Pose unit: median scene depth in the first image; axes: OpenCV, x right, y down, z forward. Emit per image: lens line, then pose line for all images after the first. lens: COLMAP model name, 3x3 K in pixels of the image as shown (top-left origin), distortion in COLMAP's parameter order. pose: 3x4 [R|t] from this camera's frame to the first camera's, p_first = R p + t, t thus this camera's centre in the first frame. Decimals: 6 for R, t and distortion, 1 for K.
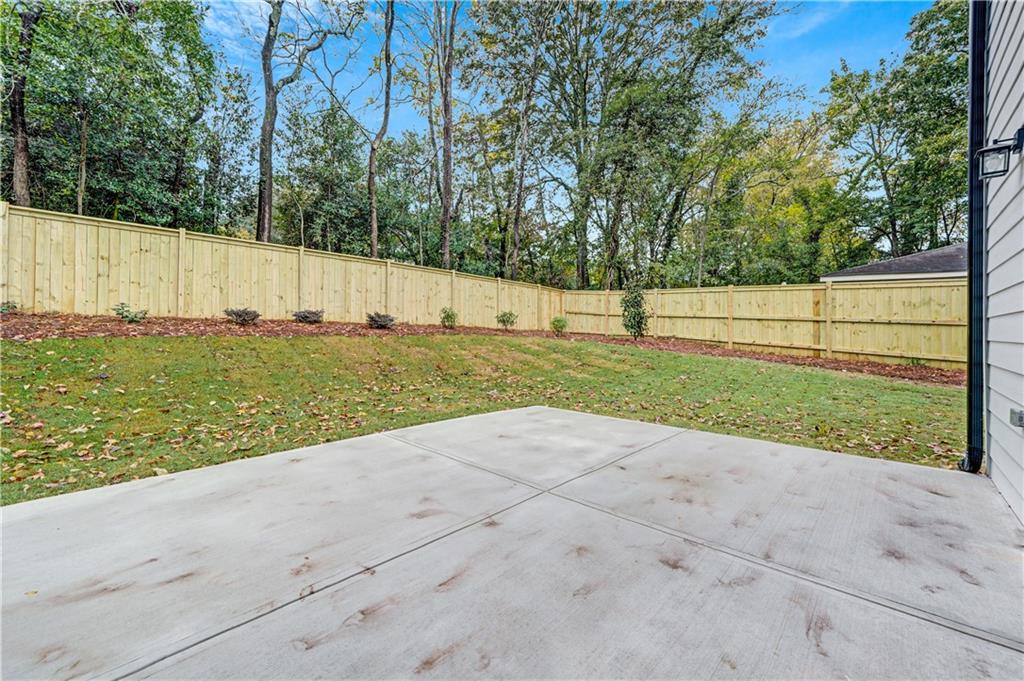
lens RADIAL K [[412.7, 0, 500.6], [0, 412.7, 339.7], [0, 0, 1]] dist [-0.000582, -0.000143]
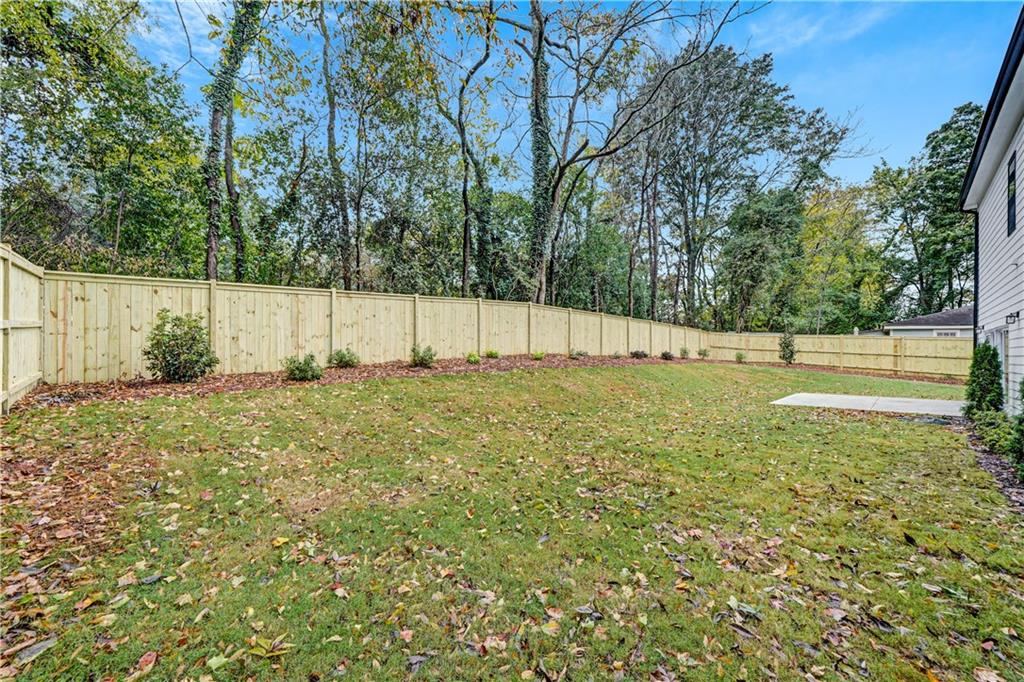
lens RADIAL K [[426.0, 0, 513.2], [0, 426.0, 359.9], [0, 0, 1]] dist [-0.000936, -0.000201]
pose [[0.999851, -0.000842, 0.017237, -0.861677], [0.001006, 0.999954, -0.009518, -0.006565], [-0.017229, 0.009534, 0.999806, -0.778709]]
